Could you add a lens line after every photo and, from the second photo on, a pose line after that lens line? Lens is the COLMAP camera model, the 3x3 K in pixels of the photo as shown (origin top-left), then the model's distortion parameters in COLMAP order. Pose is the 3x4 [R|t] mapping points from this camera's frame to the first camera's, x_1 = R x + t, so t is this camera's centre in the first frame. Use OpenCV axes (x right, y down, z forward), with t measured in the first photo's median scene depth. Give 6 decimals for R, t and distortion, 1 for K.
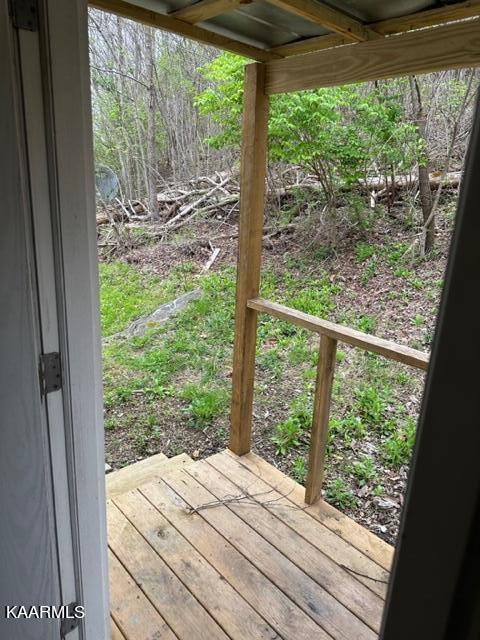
lens RADIAL K [[452.2, 0, 235.6], [0, 452.2, 315.1], [0, 0, 1]] dist [0.062060, -0.078455]
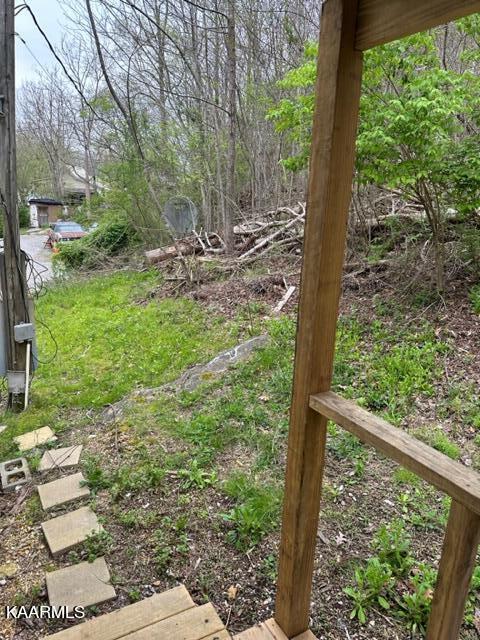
lens RADIAL K [[452.2, 0, 213.0], [0, 452.2, 317.7], [0, 0, 1]] dist [0.062060, -0.078455]
pose [[0.973552, 0.044370, -0.224114, 0.014475], [-0.057817, 0.996877, -0.053794, -0.046702], [0.221027, 0.065329, 0.973077, 0.171719]]
